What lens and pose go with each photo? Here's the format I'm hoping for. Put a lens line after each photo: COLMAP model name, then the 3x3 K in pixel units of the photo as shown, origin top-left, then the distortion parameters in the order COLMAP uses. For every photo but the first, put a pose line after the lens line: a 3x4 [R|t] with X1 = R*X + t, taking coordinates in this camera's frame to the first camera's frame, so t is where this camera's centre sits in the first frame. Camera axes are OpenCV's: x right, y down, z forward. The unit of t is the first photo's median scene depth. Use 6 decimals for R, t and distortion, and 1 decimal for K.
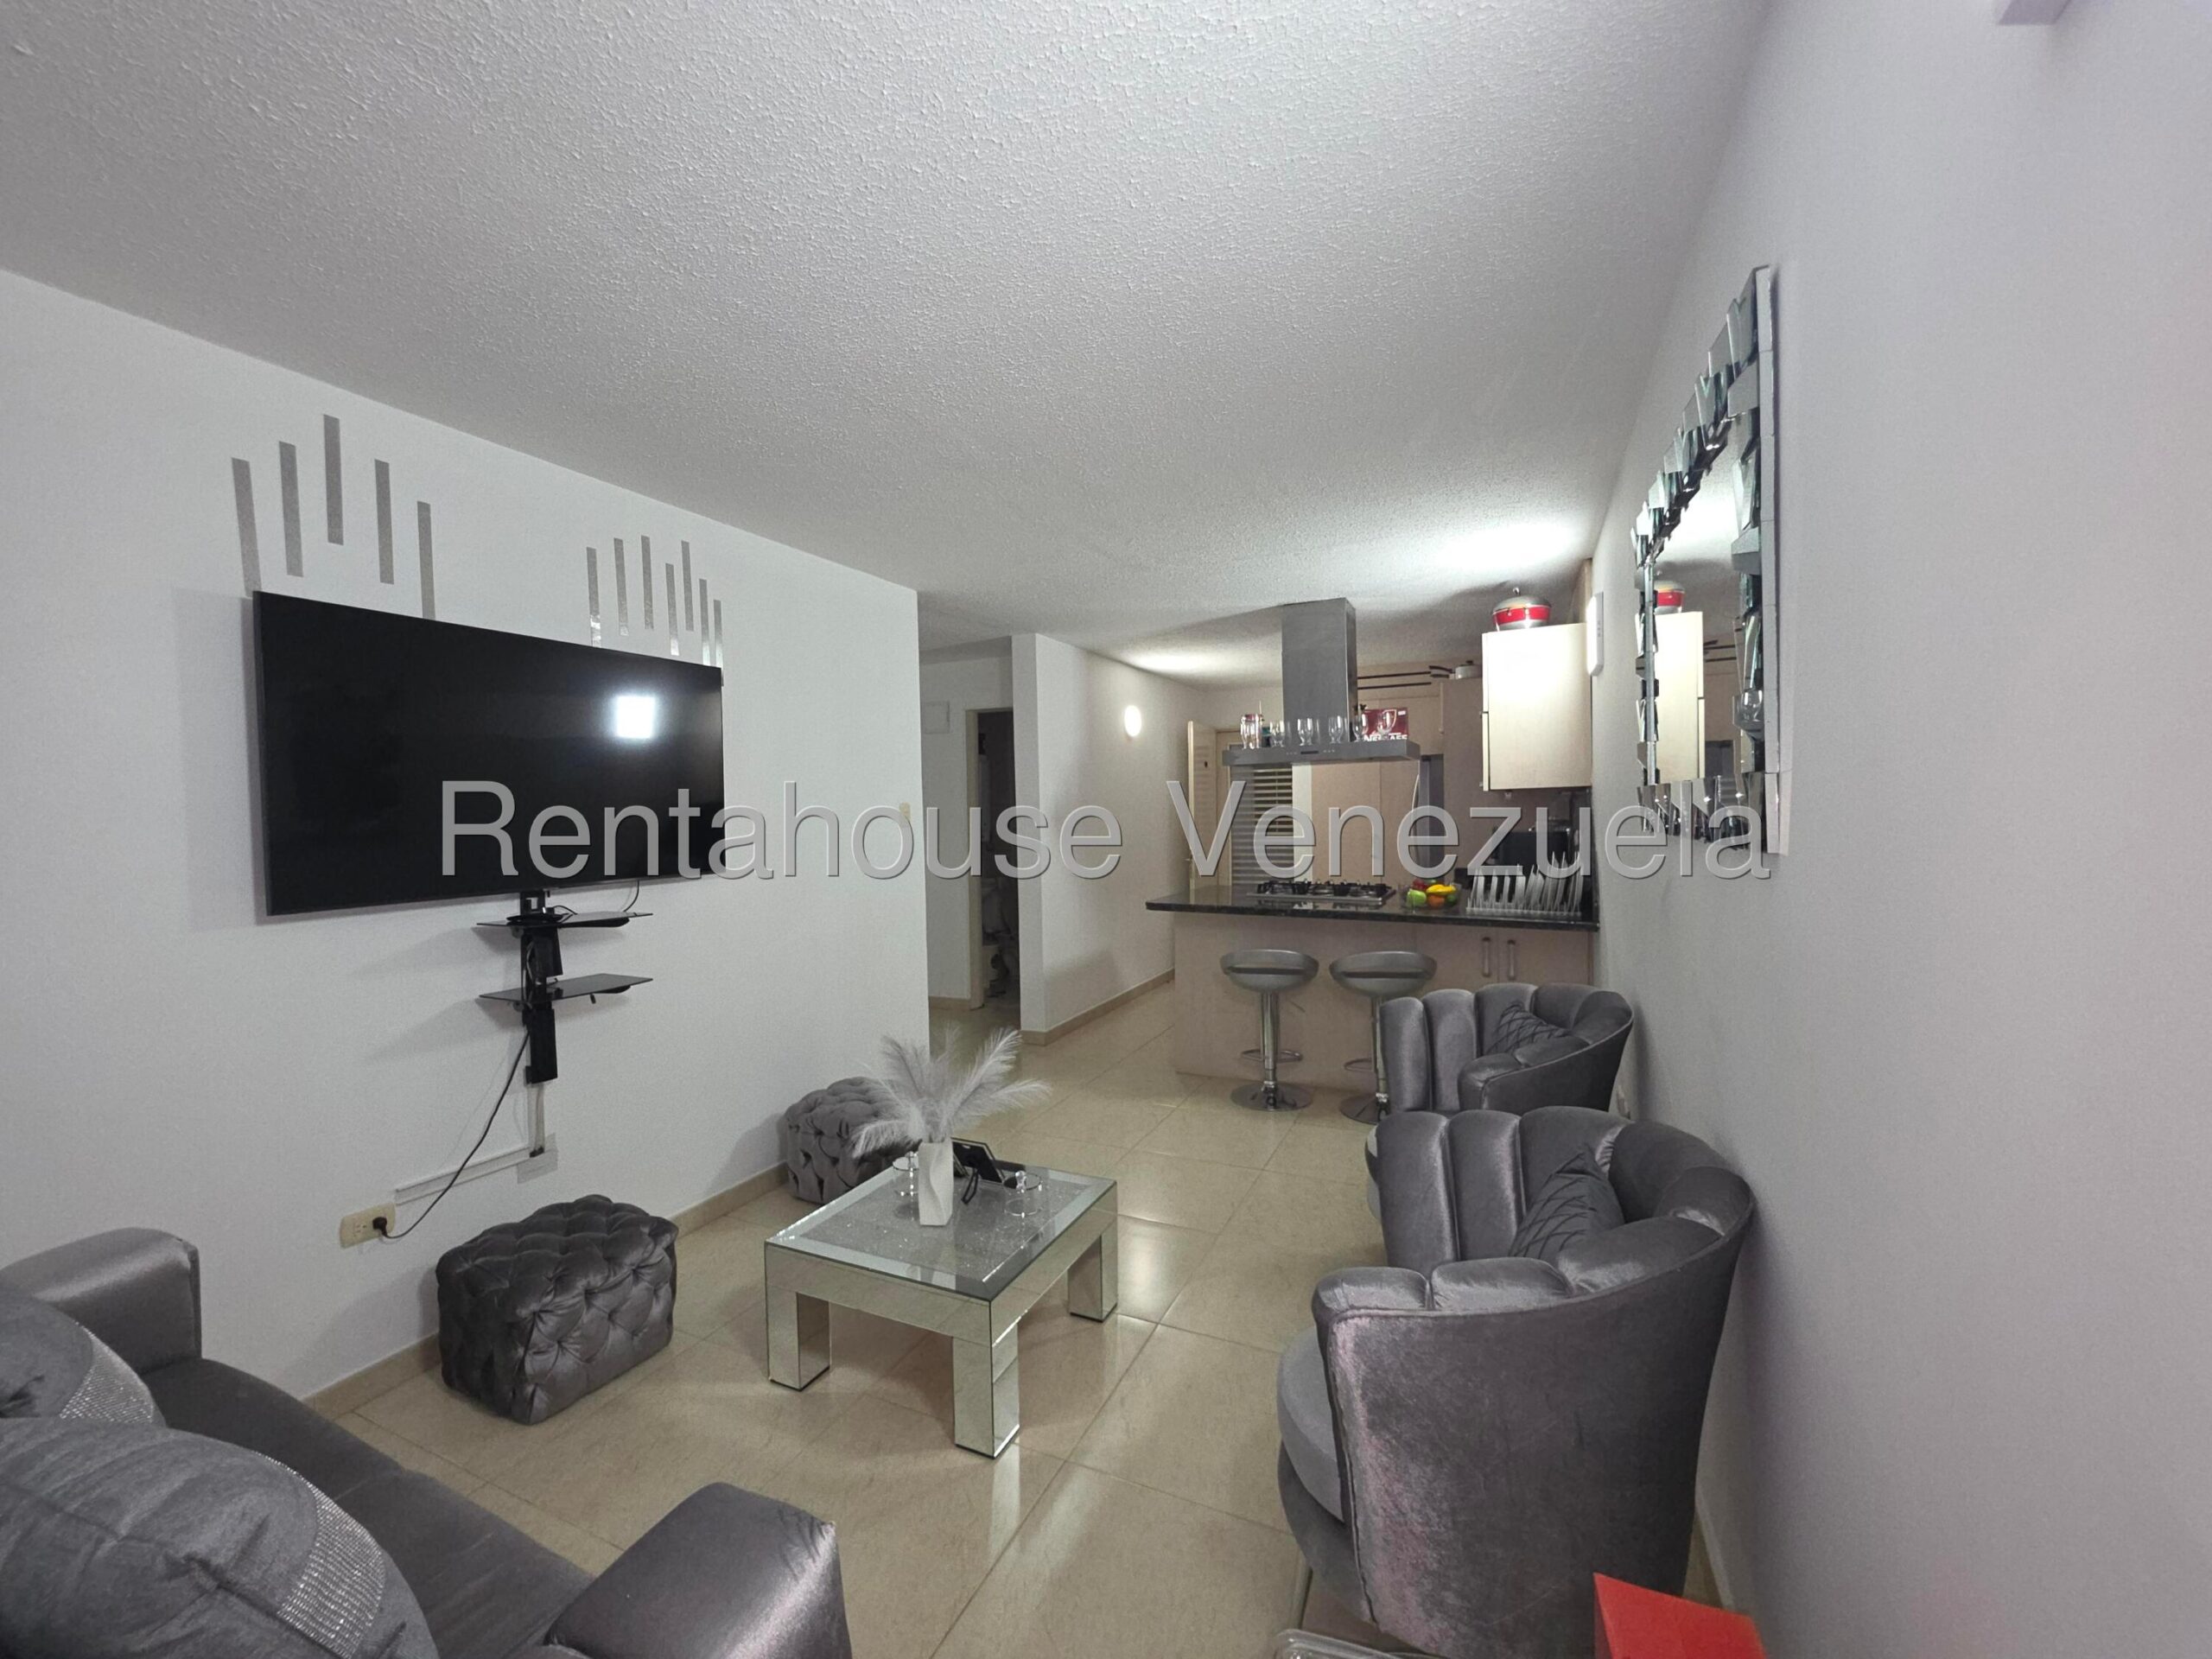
lens RADIAL K [[886.3, 0, 1104.2], [0, 886.3, 831.2], [0, 0, 1]] dist [-0.001226, 0.000532]
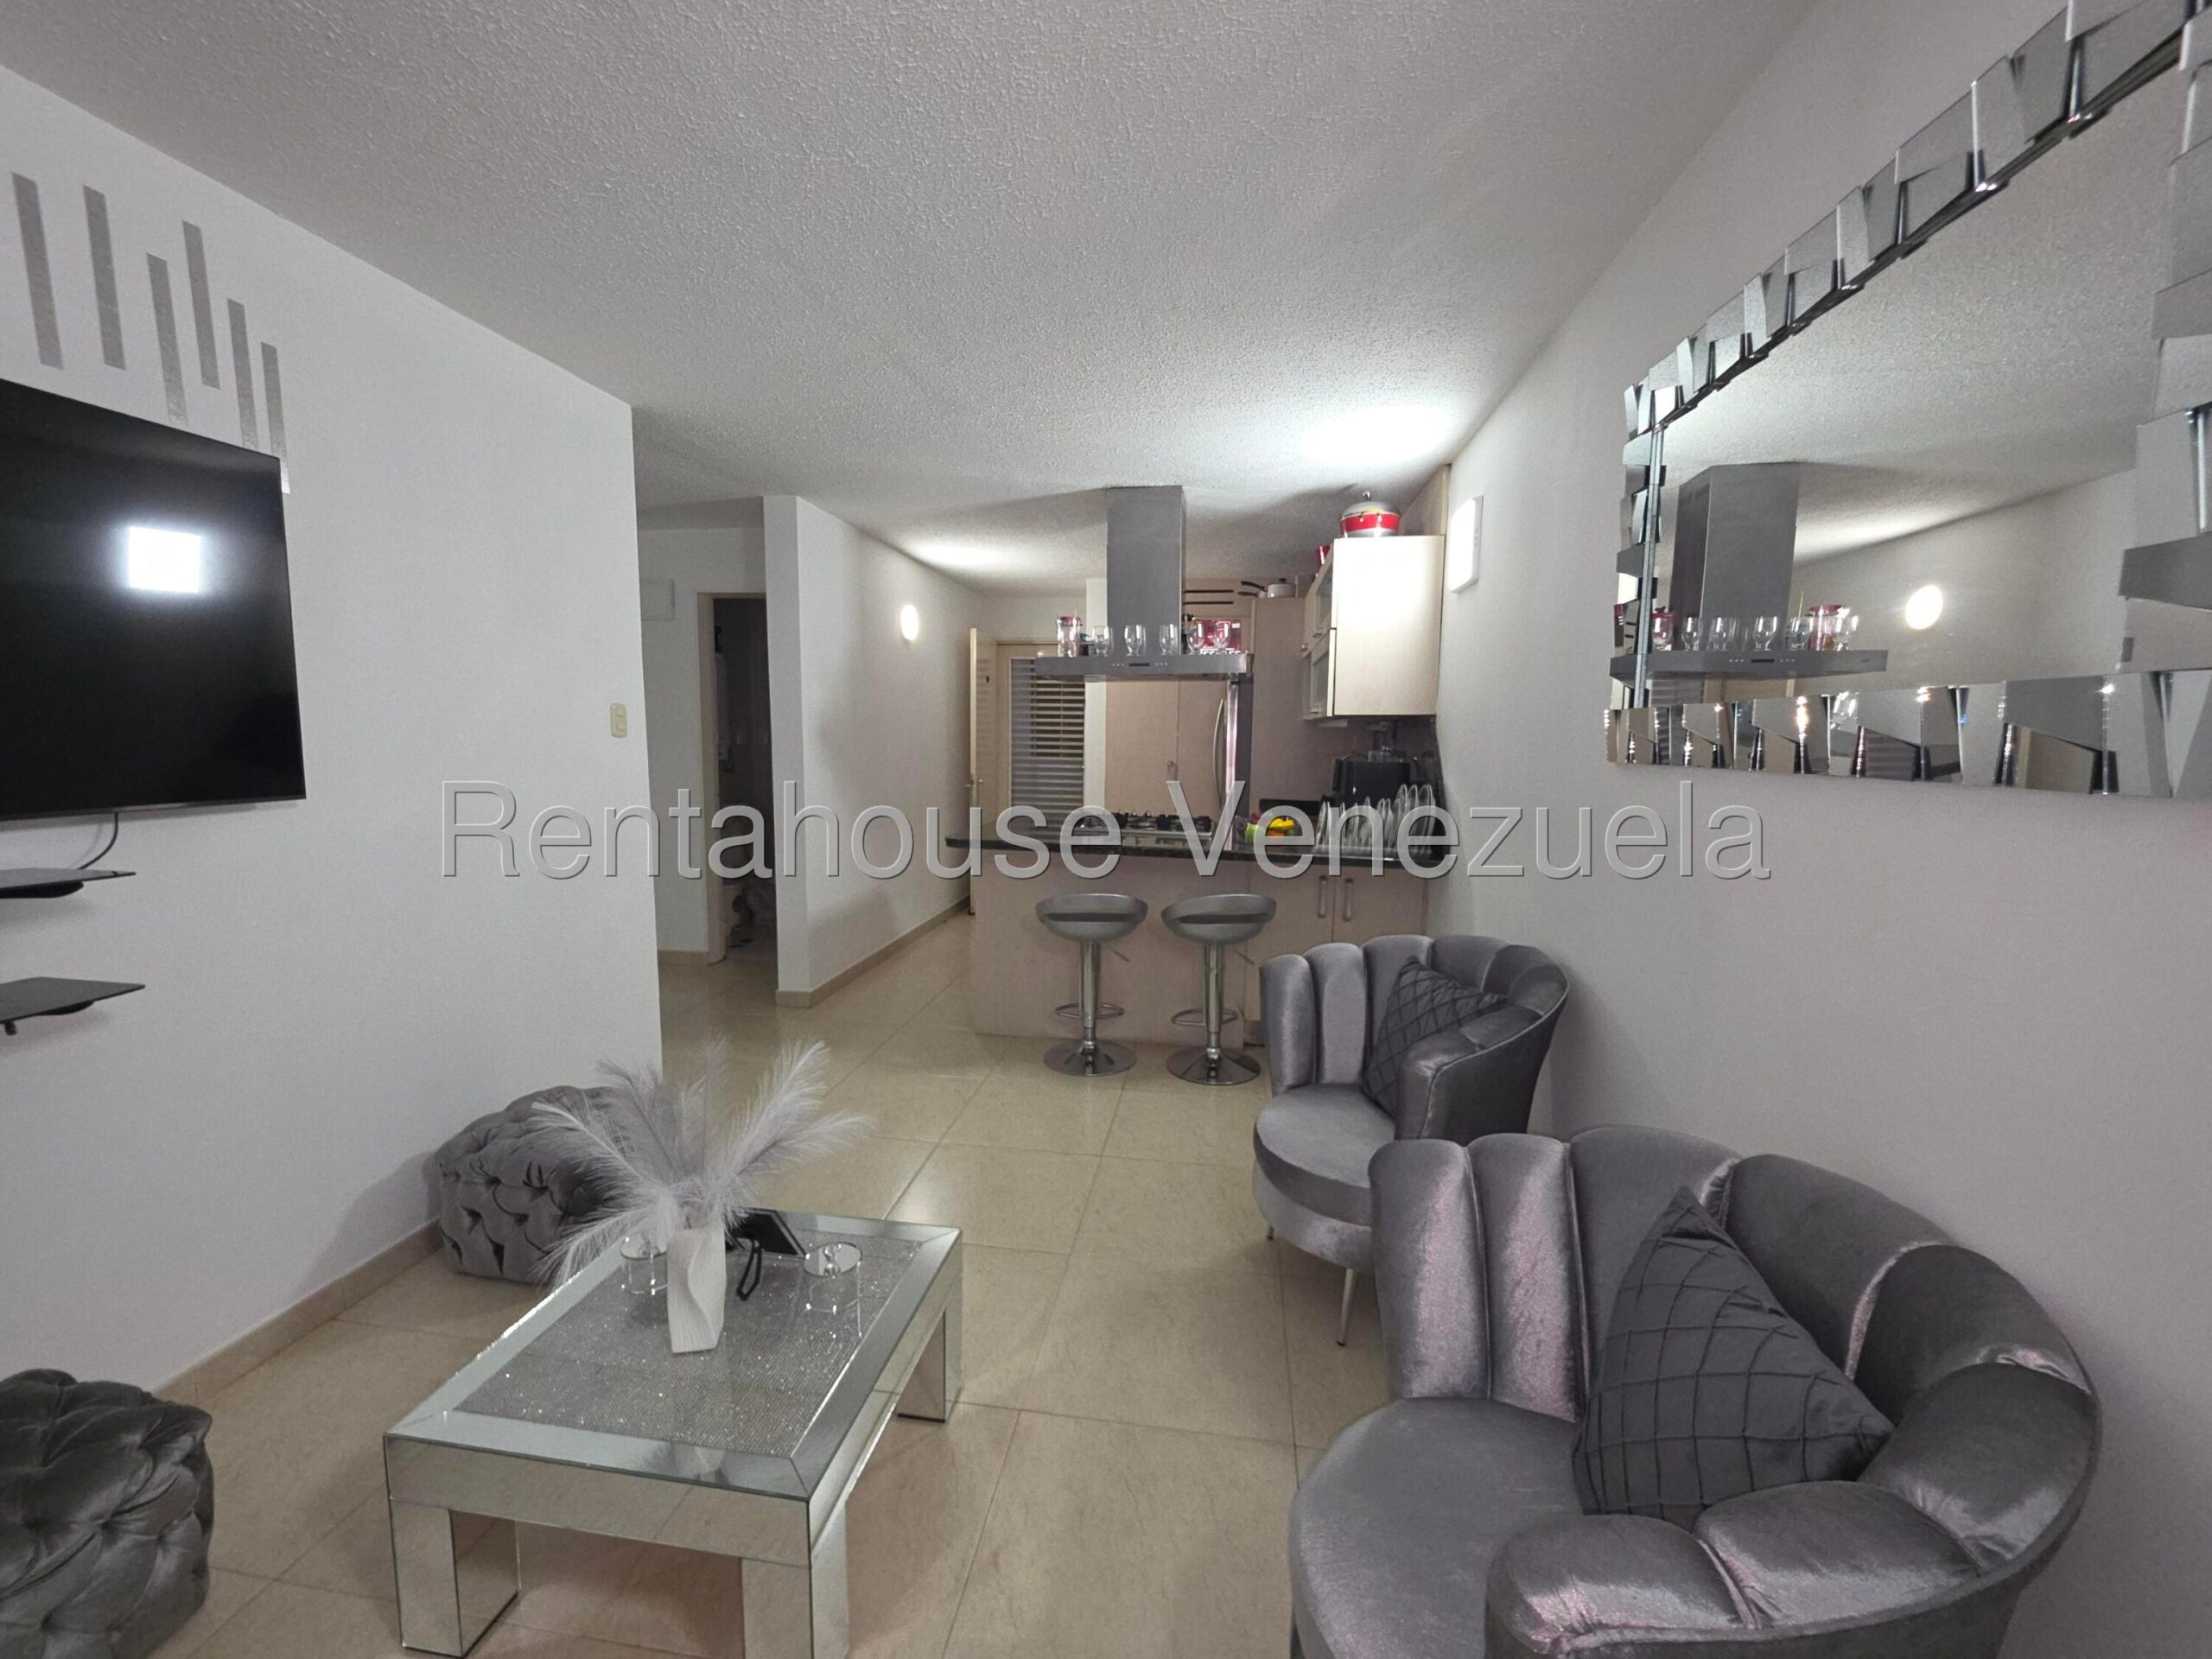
lens RADIAL K [[886.3, 0, 1104.2], [0, 886.3, 831.2], [0, 0, 1]] dist [-0.001226, 0.000532]
pose [[0.958612, -0.000549, 0.284714, -0.050752], [-0.023549, 0.996419, 0.081212, 0.003865], [-0.283739, -0.084556, 0.955166, 0.185774]]
